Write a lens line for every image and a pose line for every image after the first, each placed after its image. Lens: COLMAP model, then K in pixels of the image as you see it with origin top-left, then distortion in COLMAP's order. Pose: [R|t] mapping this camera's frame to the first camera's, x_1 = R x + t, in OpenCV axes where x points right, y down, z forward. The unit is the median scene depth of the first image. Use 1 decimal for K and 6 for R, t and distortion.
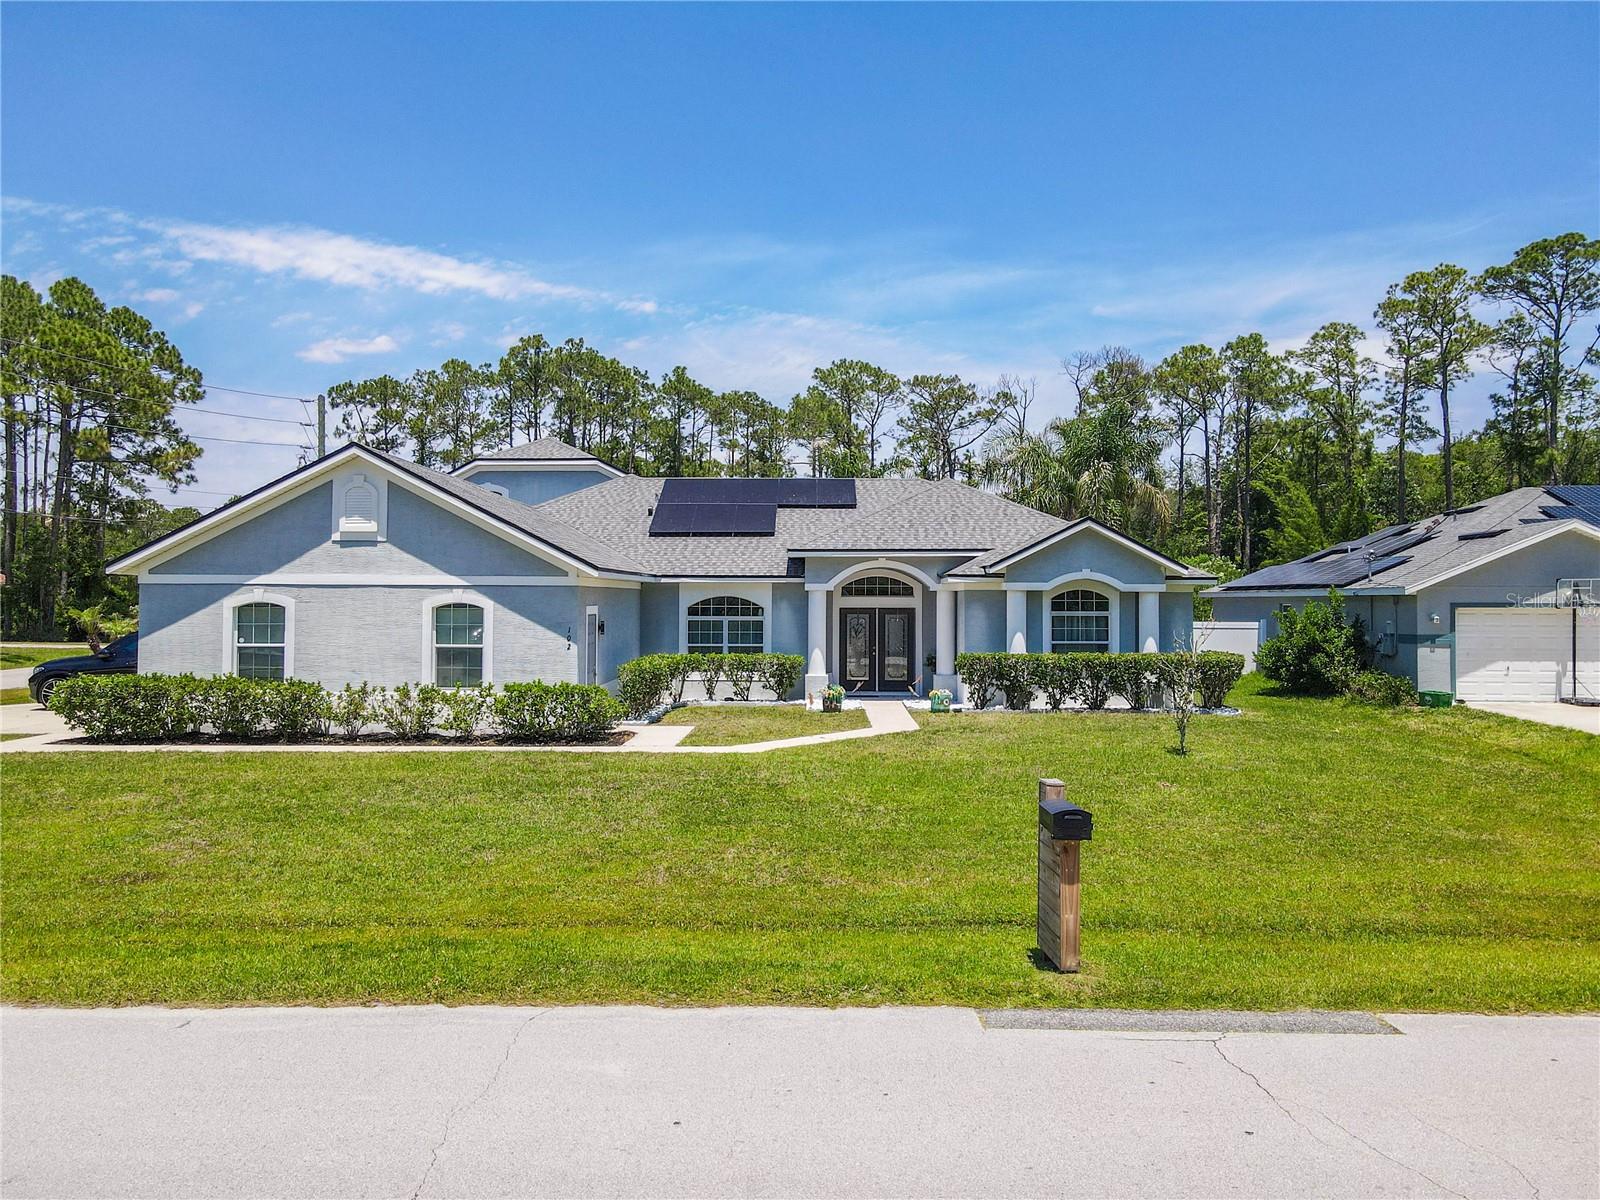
lens RADIAL K [[1183.8, 0, 797.5], [0, 1183.8, 573.9], [0, 0, 1]] dist [0.007388, 0.014586]
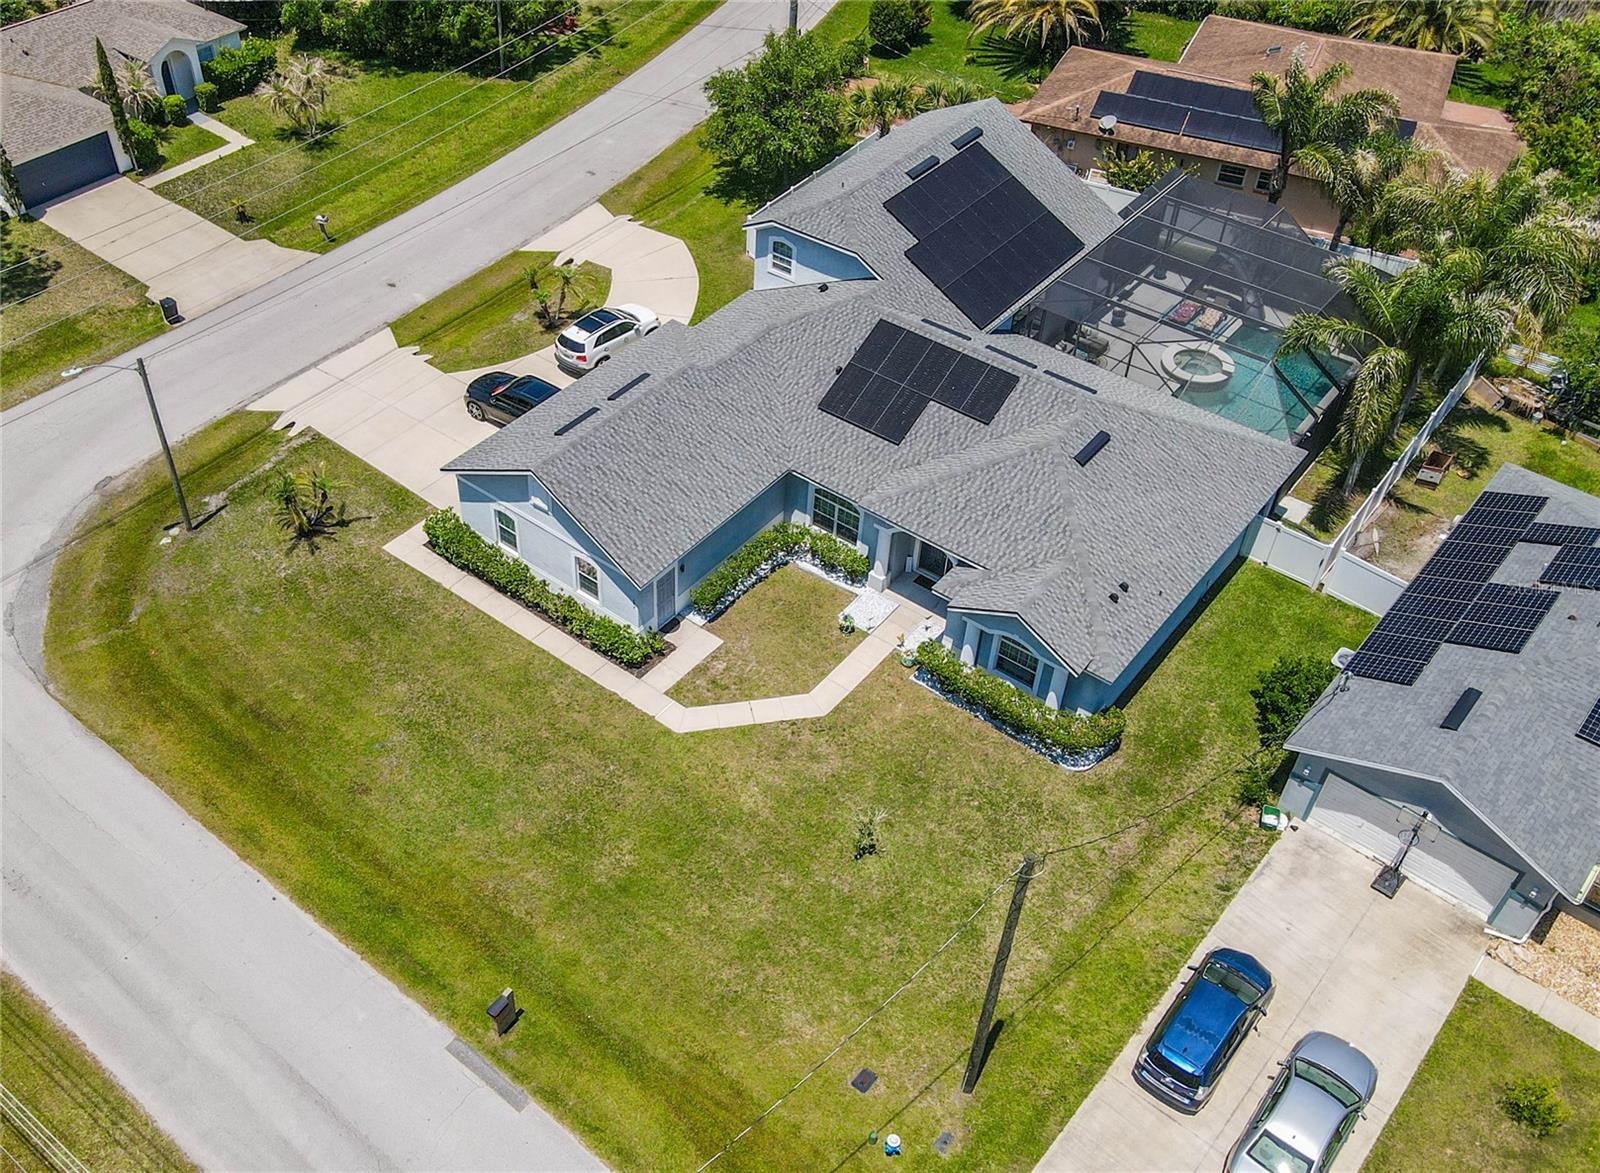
lens RADIAL K [[1457.0, 0, 698.5], [0, 1457.0, 589.3], [0, 0, 1]] dist [-0.010463, 0.056744]
pose [[0.781638, 0.423633, -0.457796, 0.650282], [0.012345, 0.723311, 0.690412, -1.098383], [0.623610, -0.545303, 0.560138, -0.090810]]
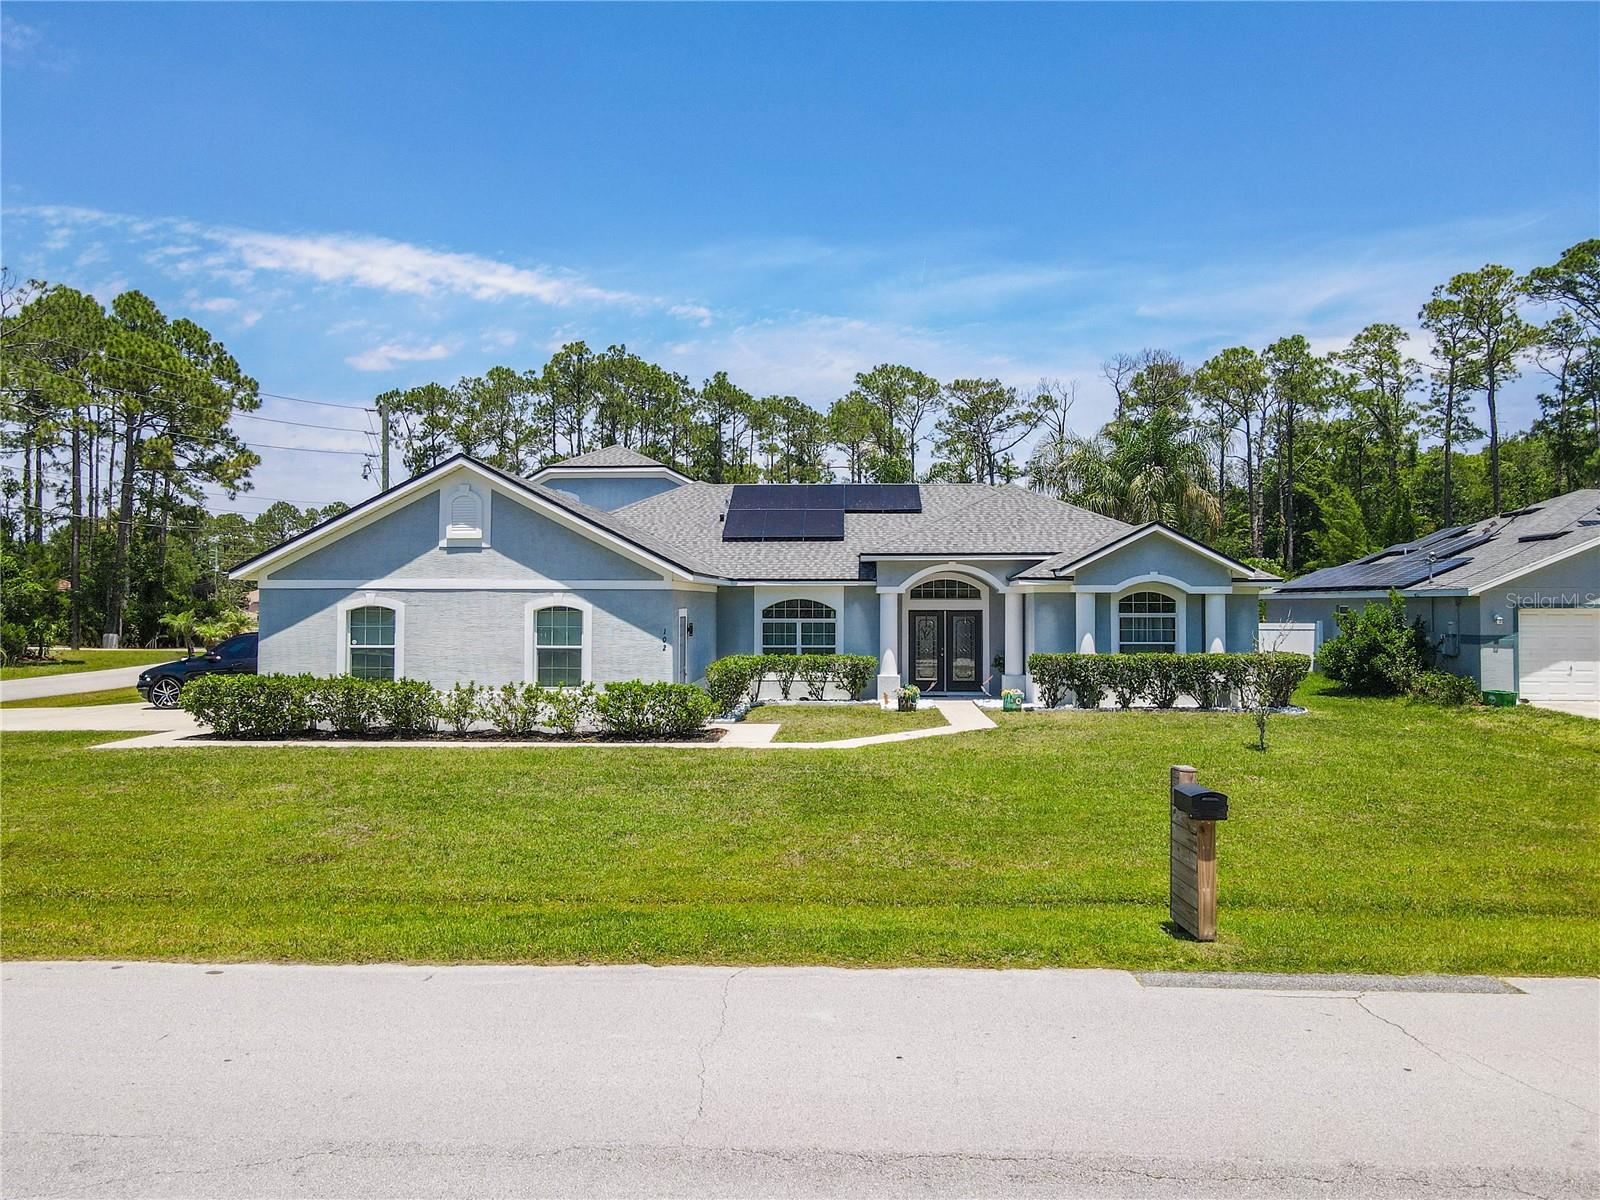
lens RADIAL K [[1183.8, 0, 797.5], [0, 1183.8, 573.9], [0, 0, 1]] dist [0.007388, 0.014586]
pose [[0.999693, -0.003028, -0.024583, -0.037990], [0.002968, 0.999992, -0.002489, -0.000620], [0.024590, 0.002415, 0.999695, -0.033607]]
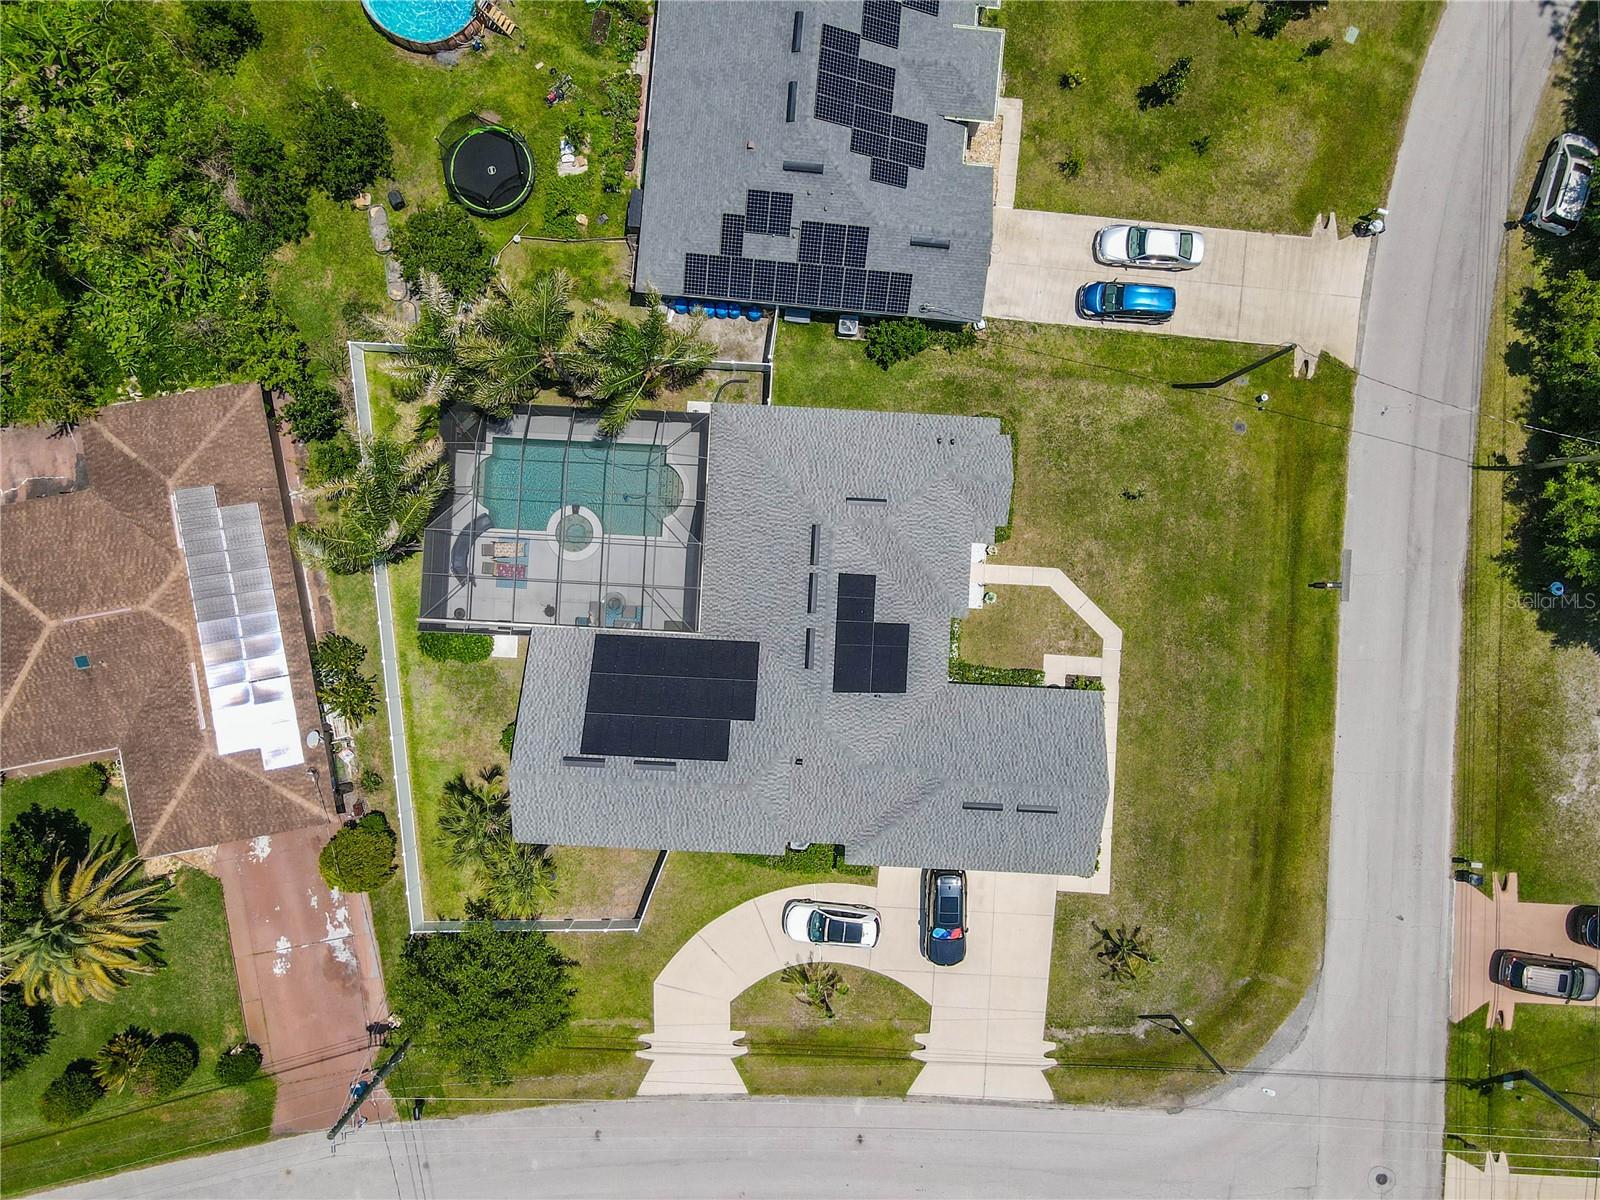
lens RADIAL K [[1183.8, 0, 797.5], [0, 1183.8, 573.9], [0, 0, 1]] dist [0.007388, 0.014586]
pose [[0.036521, -0.999272, 0.011000, 0.034563], [-0.033356, 0.009782, 0.999396, -2.041209], [-0.998776, -0.036866, -0.032975, 1.363944]]
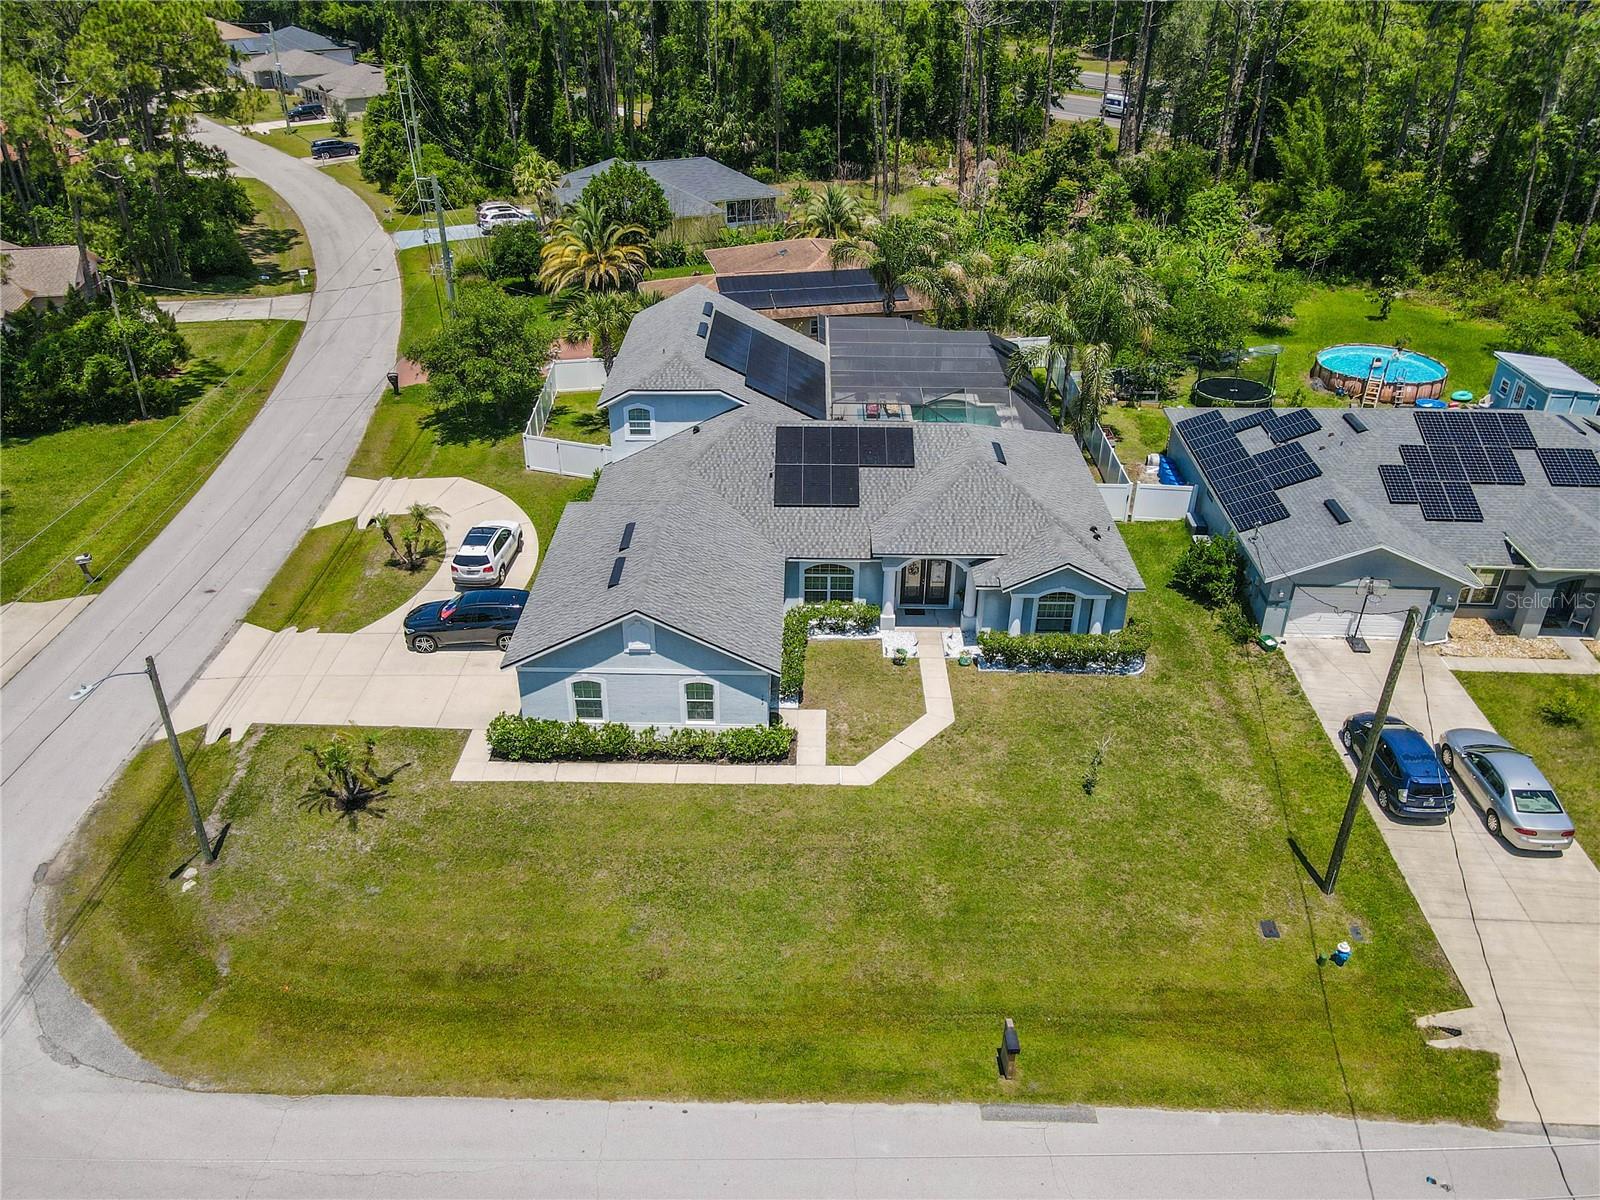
lens RADIAL K [[1183.8, 0, 797.5], [0, 1183.8, 573.9], [0, 0, 1]] dist [0.007388, 0.014586]
pose [[0.999990, -0.001663, 0.004169, -0.113157], [-0.000706, 0.859030, 0.511924, -0.789888], [-0.004433, -0.511922, 0.859021, -0.338522]]
